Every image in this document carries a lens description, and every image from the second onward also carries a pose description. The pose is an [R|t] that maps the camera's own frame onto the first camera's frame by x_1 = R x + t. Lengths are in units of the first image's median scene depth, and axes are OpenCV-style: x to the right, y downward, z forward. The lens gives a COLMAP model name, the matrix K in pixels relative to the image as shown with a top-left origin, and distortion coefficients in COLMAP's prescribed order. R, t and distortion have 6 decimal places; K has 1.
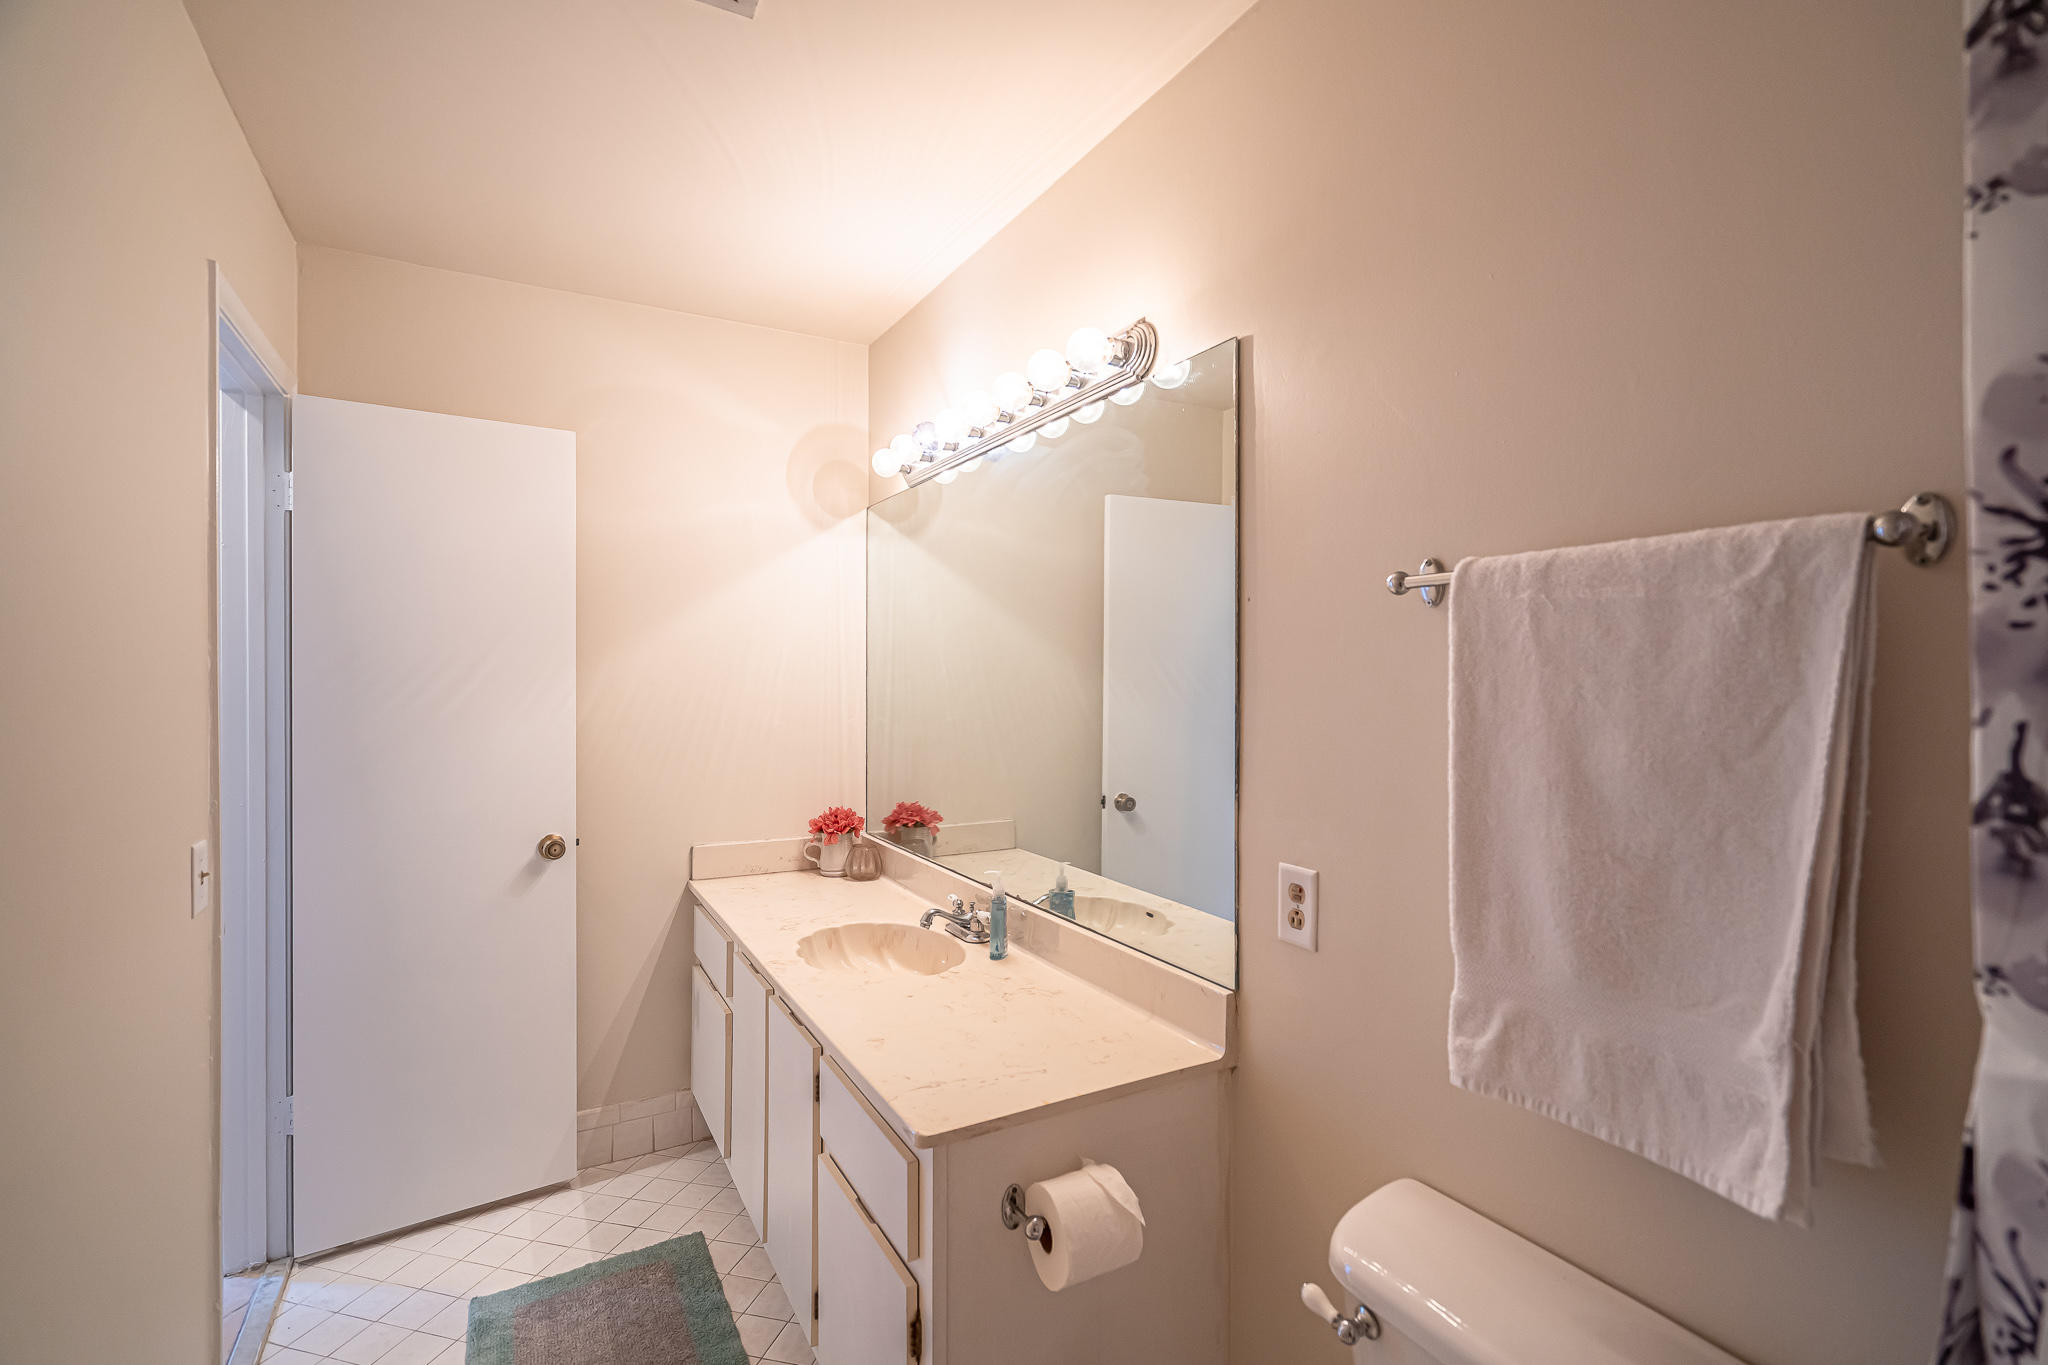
lens RADIAL K [[934.1, 0, 1017.1], [0, 934.1, 676.6], [0, 0, 1]] dist [0.000928, 0.000397]
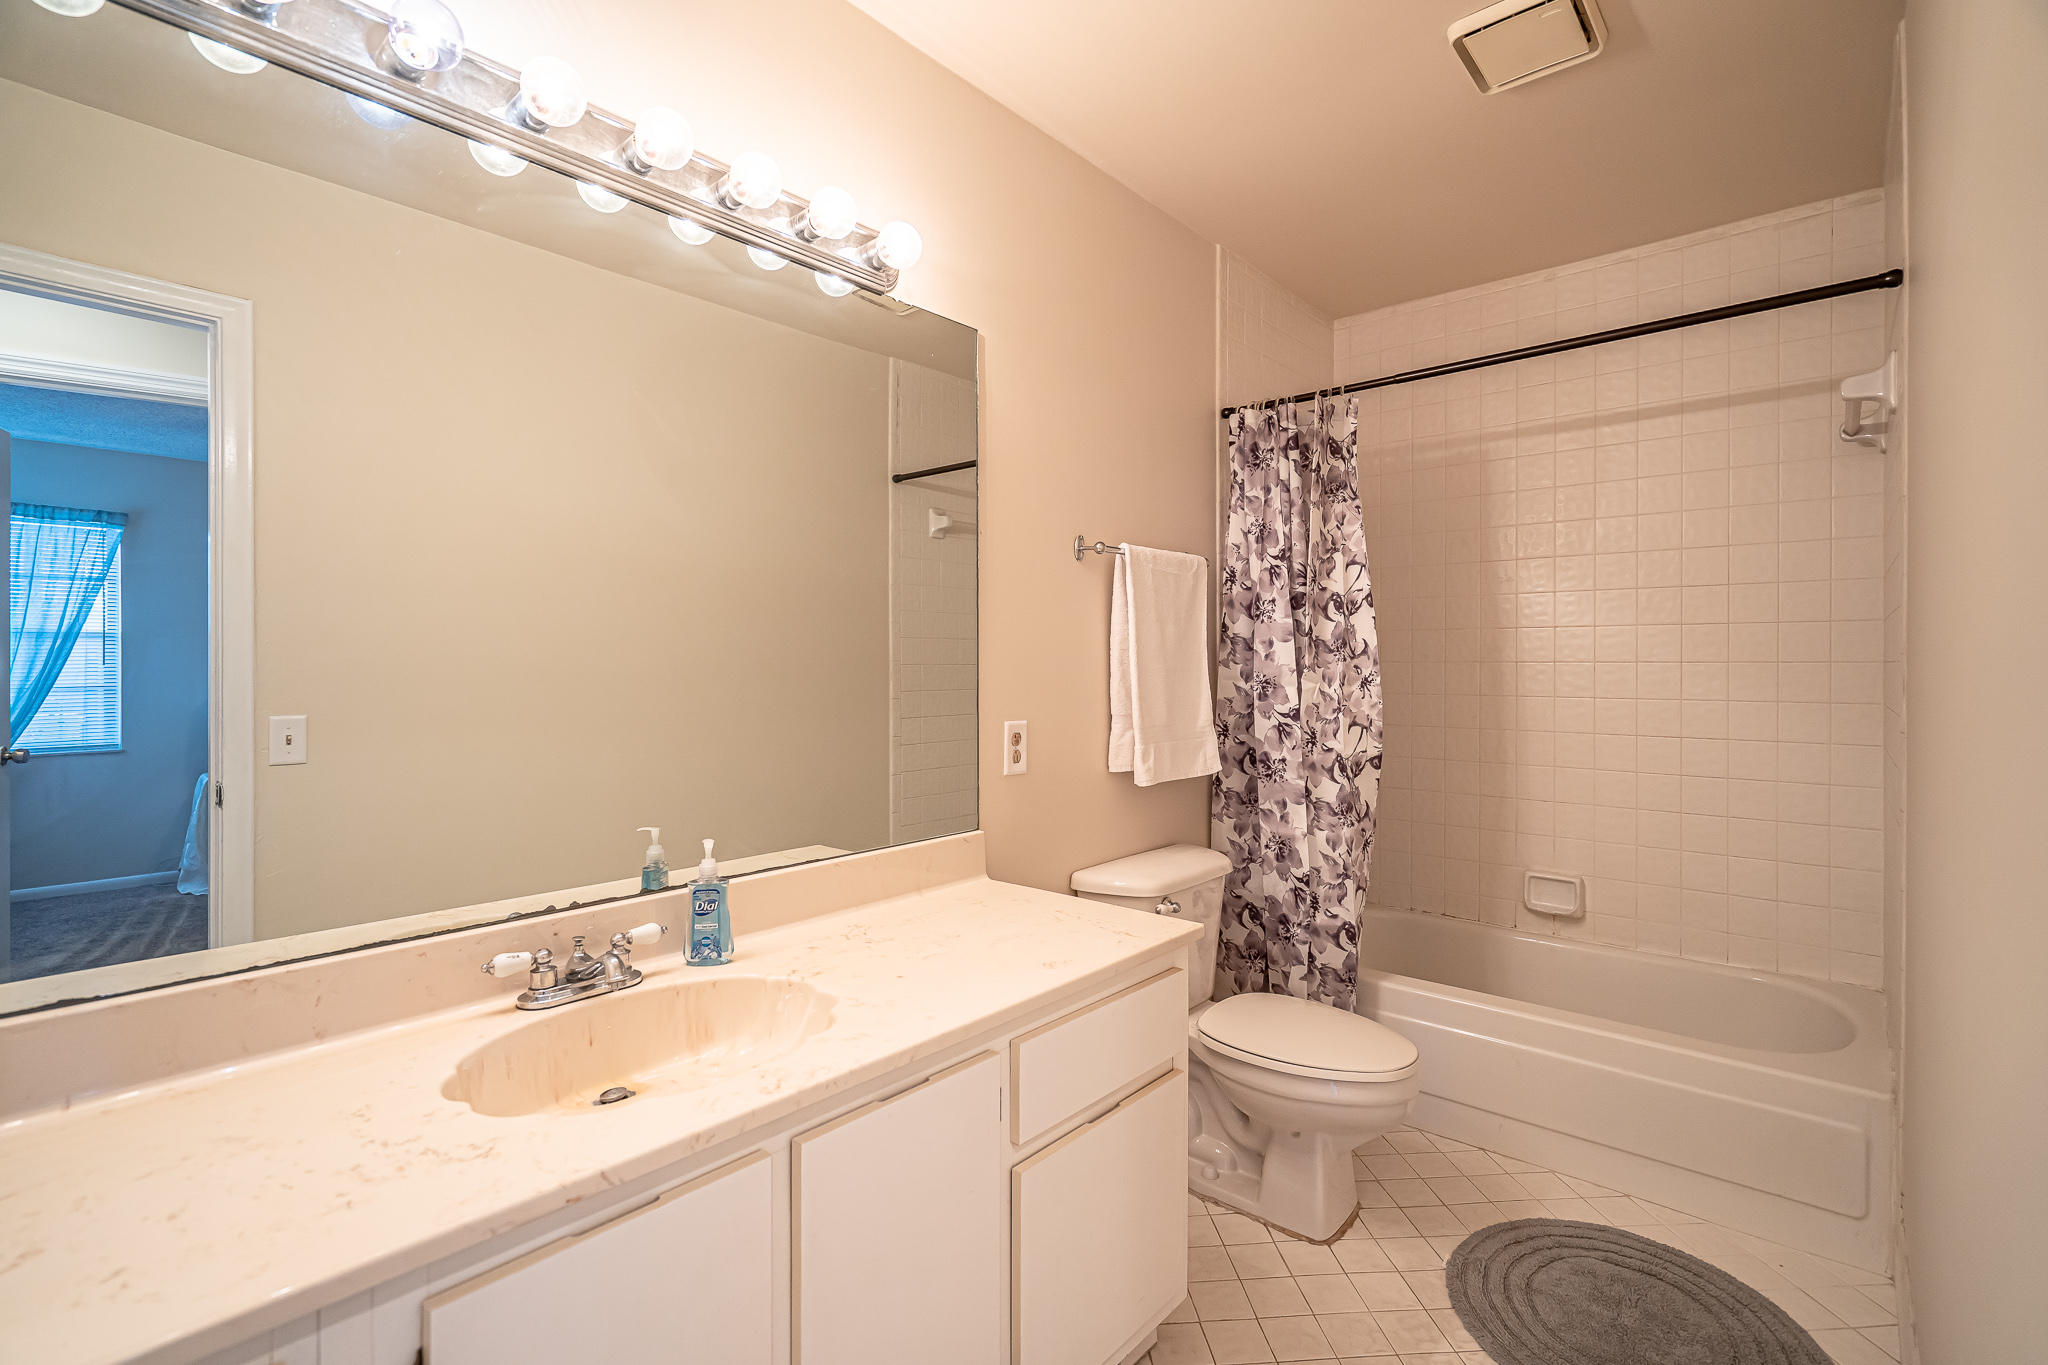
lens RADIAL K [[971.8, 0, 1014.2], [0, 971.8, 669.3], [0, 0, 1]] dist [0.000094, 0.000069]
pose [[-0.338233, -0.002281, 0.941060, -0.598928], [0.002921, 0.999990, 0.003474, 0.060614], [-0.941058, 0.003924, -0.338223, 0.795046]]
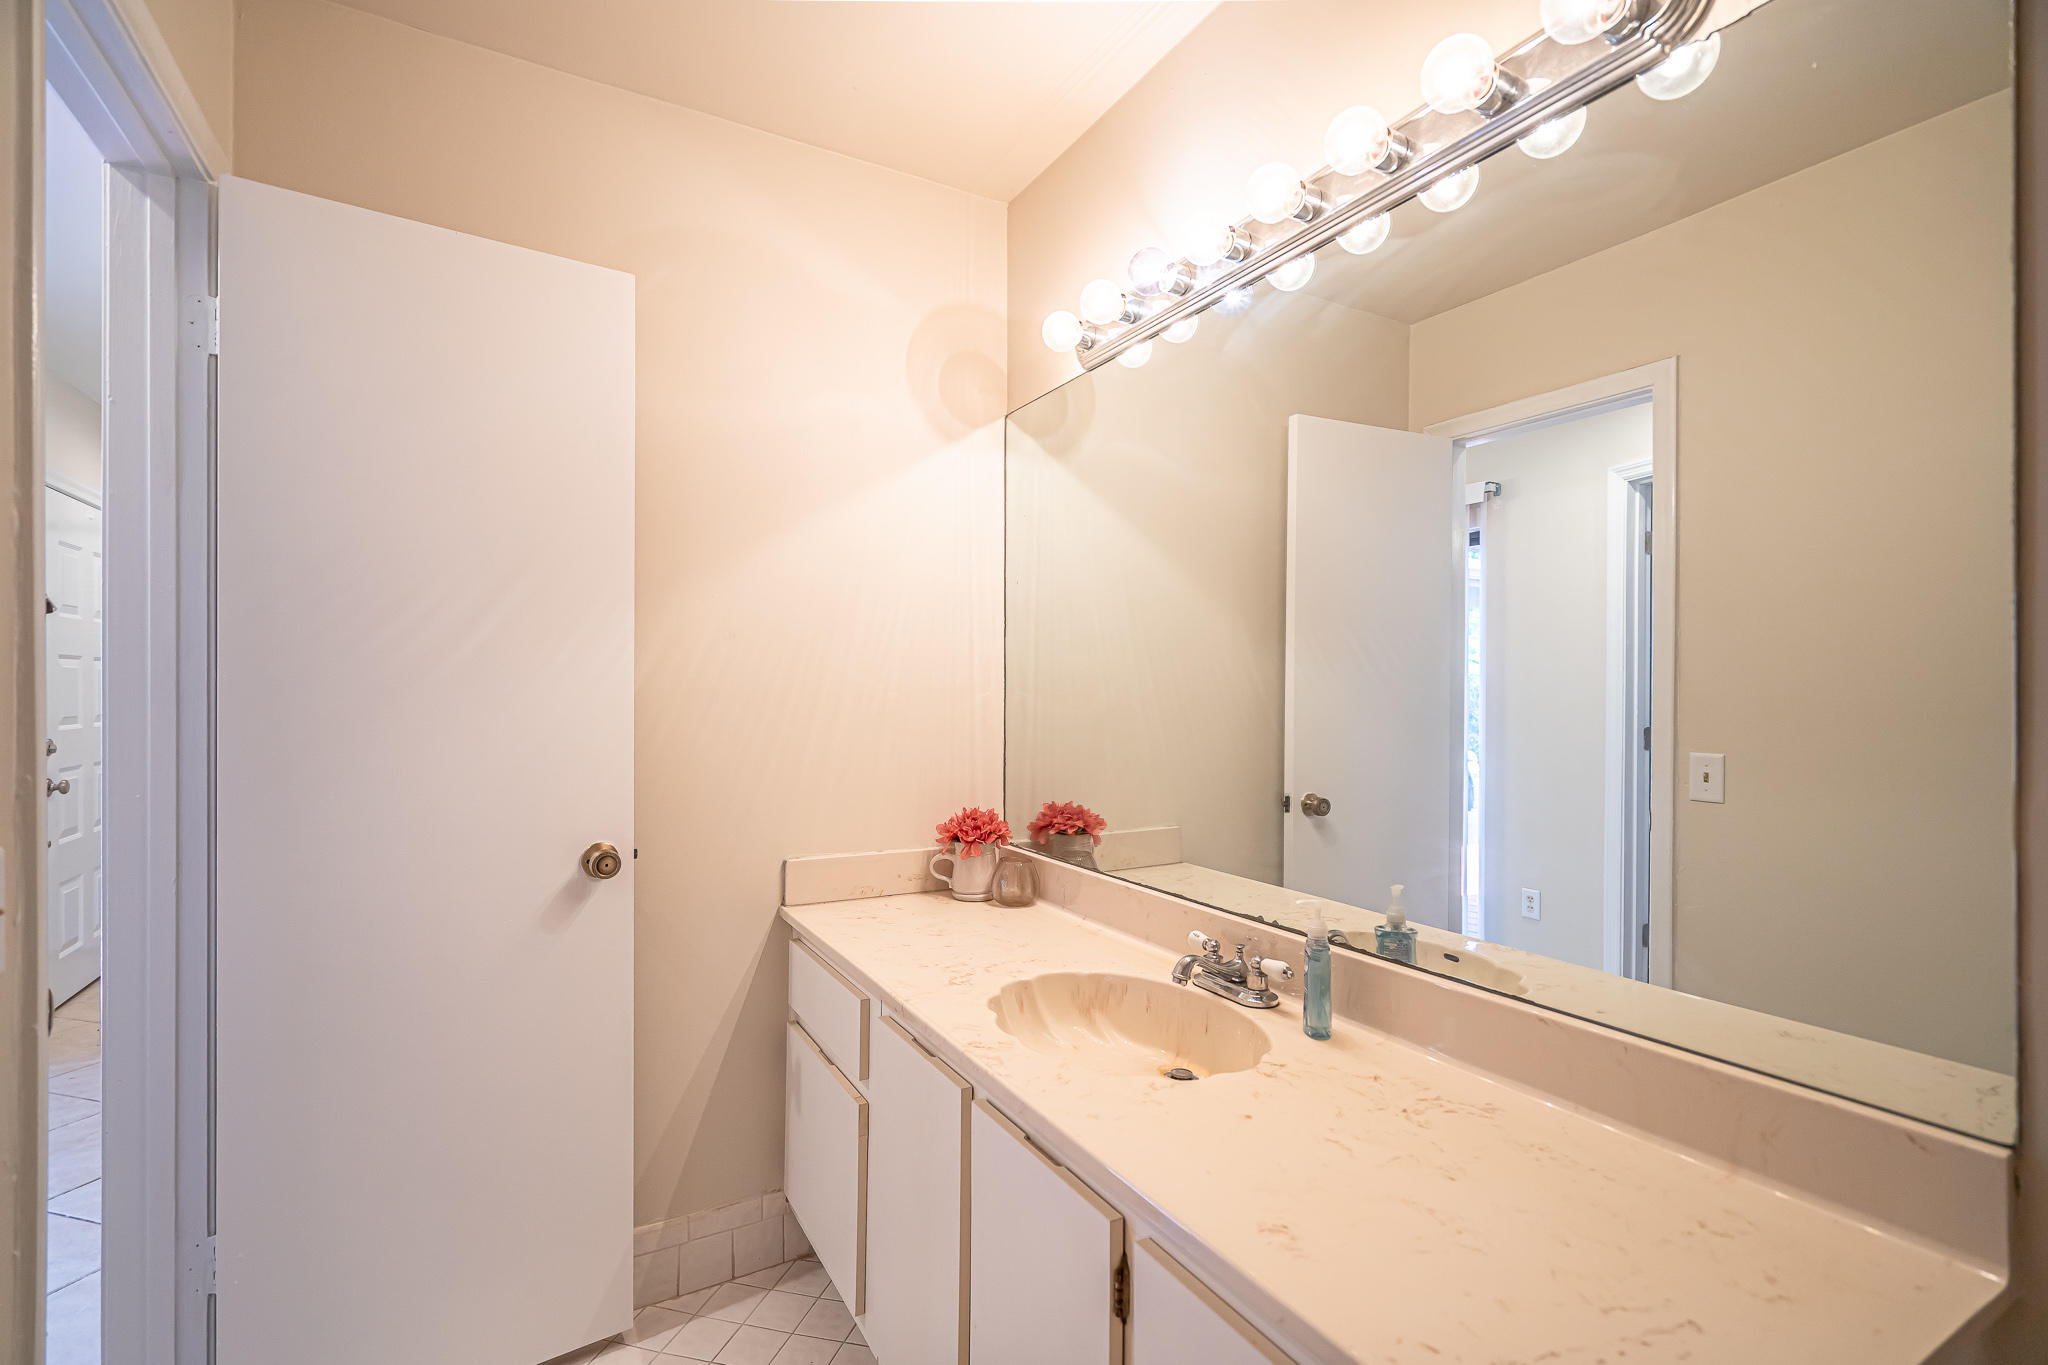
lens RADIAL K [[922.6, 0, 1022.3], [0, 922.6, 691.3], [0, 0, 1]] dist [0.000283, -0.000105]
pose [[0.999913, 0.004528, 0.012401, -0.178425], [-0.004529, 0.999990, 0.000072, 0.050409], [-0.012401, -0.000128, 0.999923, 0.283914]]
